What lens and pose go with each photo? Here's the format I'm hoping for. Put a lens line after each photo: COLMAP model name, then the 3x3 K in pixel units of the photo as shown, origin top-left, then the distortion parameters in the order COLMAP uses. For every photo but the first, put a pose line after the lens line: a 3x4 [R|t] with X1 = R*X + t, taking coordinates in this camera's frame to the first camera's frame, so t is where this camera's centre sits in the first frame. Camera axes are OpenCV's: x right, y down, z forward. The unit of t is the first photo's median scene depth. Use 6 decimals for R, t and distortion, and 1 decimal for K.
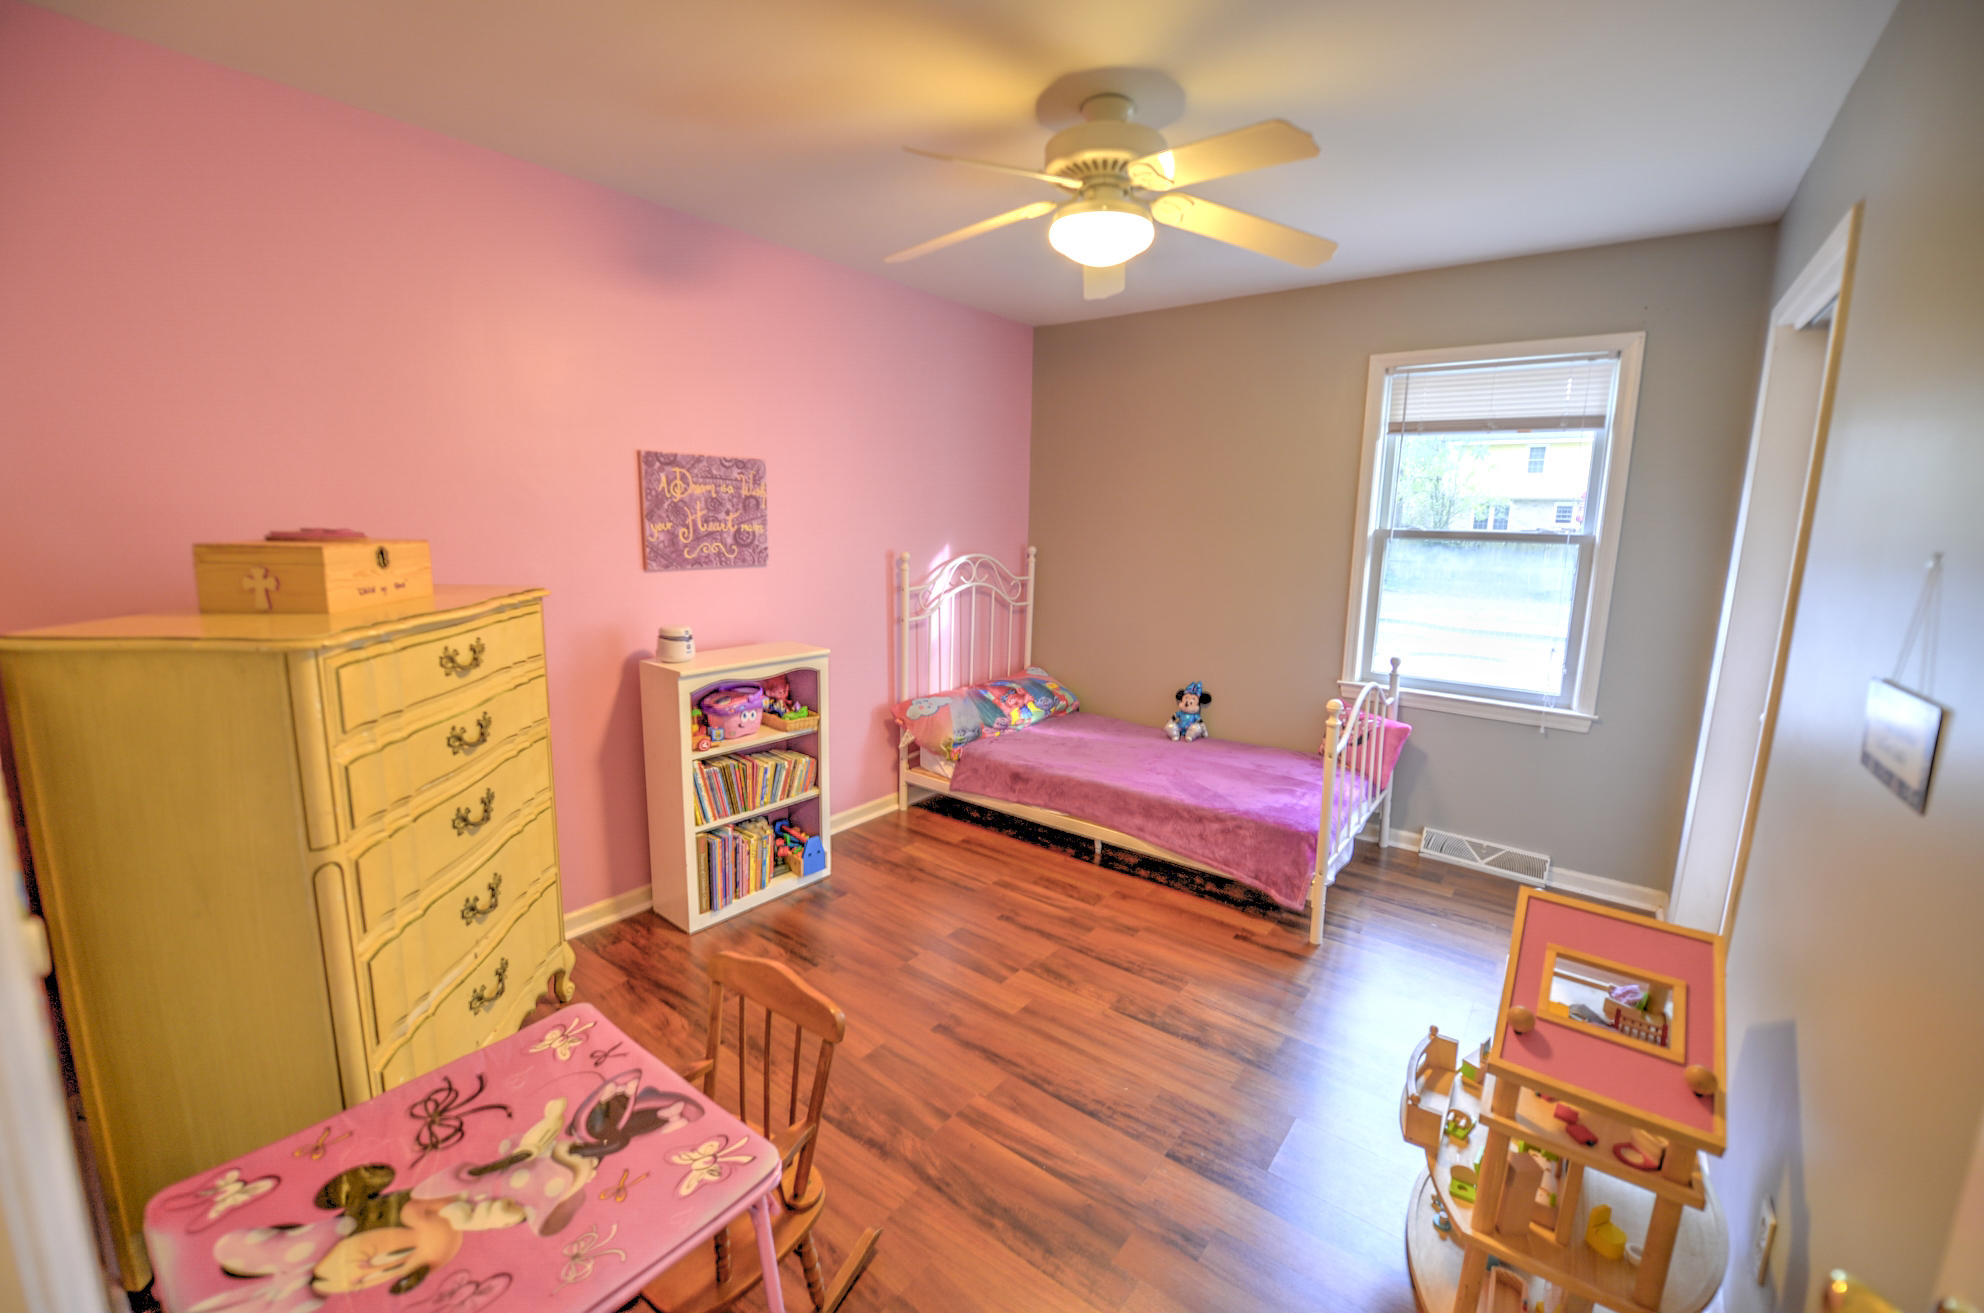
lens RADIAL K [[799.4, 0, 992.2], [0, 799.4, 647.4], [0, 0, 1]] dist [-0.020217, -0.000438]
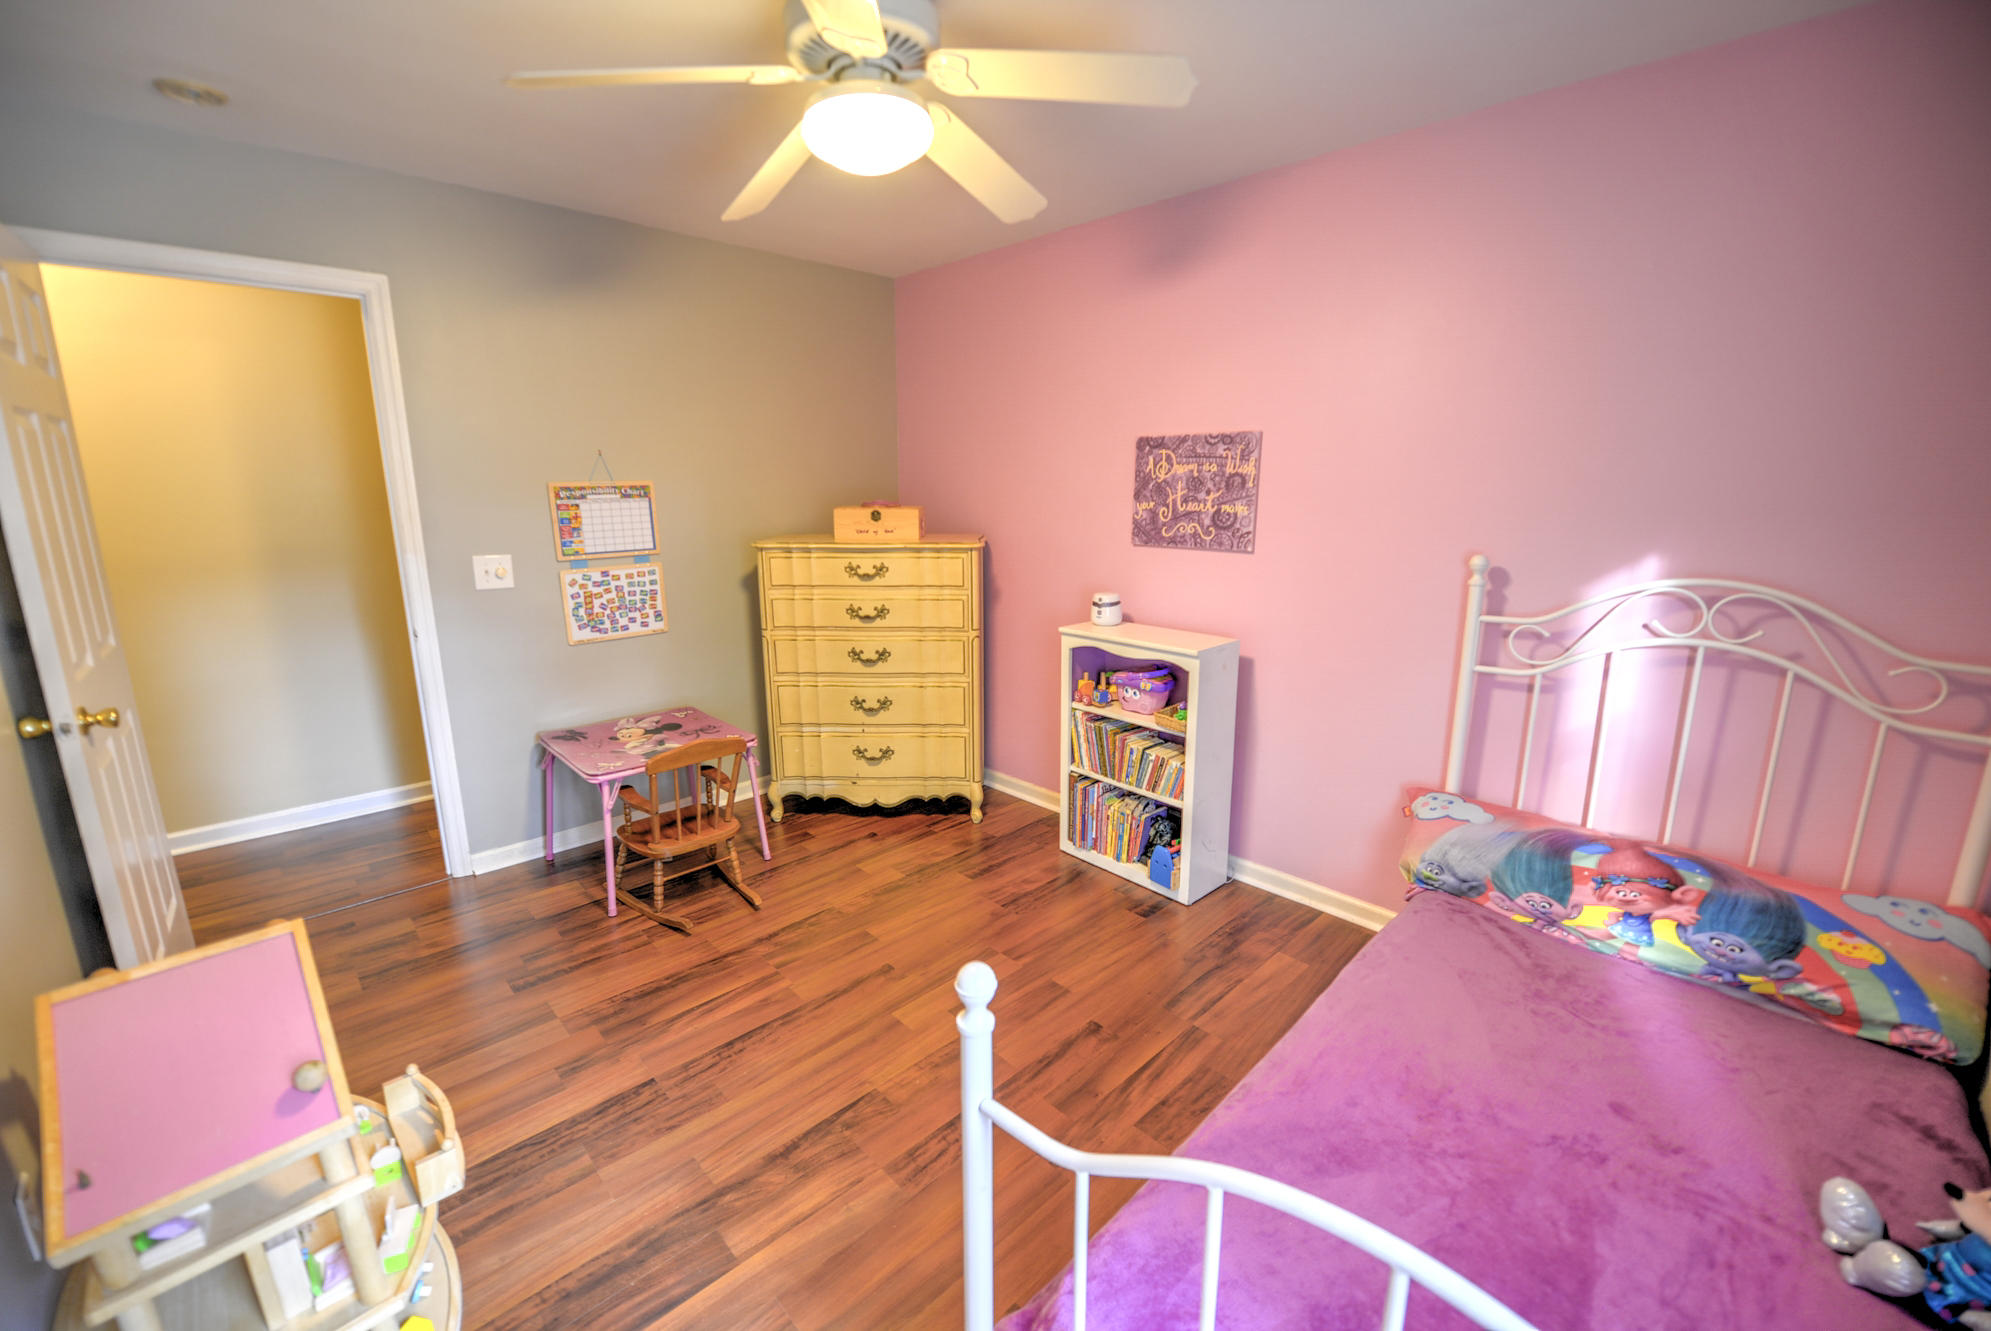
lens RADIAL K [[809.7, 0, 999.9], [0, 809.7, 655.6], [0, 0, 1]] dist [-0.011461, -0.004715]
pose [[-0.138377, 0.184309, -0.973079, 0.707133], [-0.166864, 0.964146, 0.206345, -0.143607], [0.976222, 0.190925, -0.102661, 0.925256]]
